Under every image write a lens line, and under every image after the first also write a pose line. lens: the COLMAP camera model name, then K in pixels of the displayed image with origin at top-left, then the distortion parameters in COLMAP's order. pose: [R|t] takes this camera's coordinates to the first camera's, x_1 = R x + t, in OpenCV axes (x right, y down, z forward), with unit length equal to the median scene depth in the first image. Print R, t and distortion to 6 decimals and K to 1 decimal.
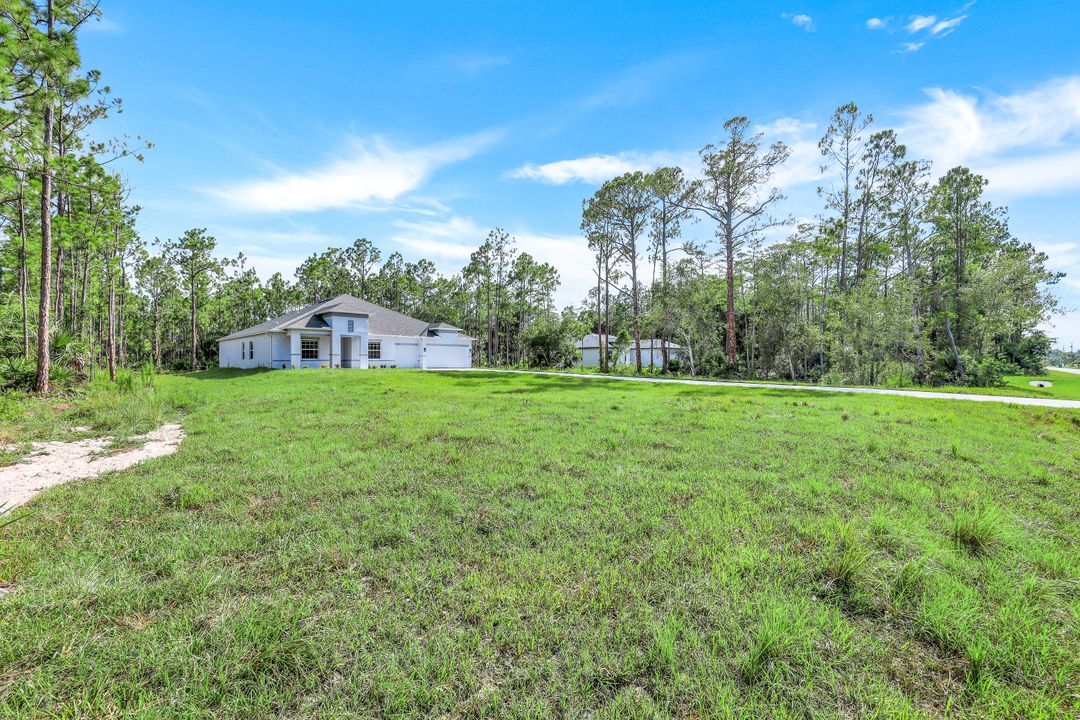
lens RADIAL K [[437.7, 0, 540.0], [0, 437.7, 360.0], [0, 0, 1]] dist [0.000017, -0.000002]
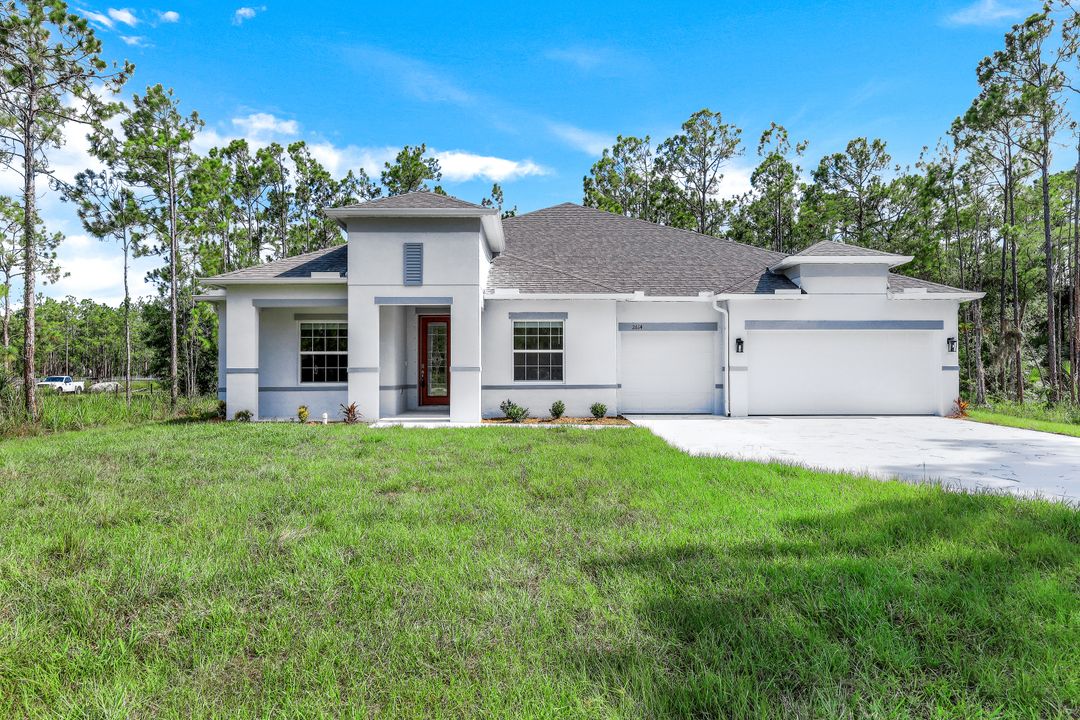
lens RADIAL K [[693.2, 0, 540.2], [0, 693.2, 343.7], [0, 0, 1]] dist [-0.001211, -0.000647]
pose [[0.726342, -0.027061, -0.686800, -0.070129], [0.003862, 0.999370, -0.035291, -0.011208], [0.687322, 0.022981, 0.725989, 0.664413]]
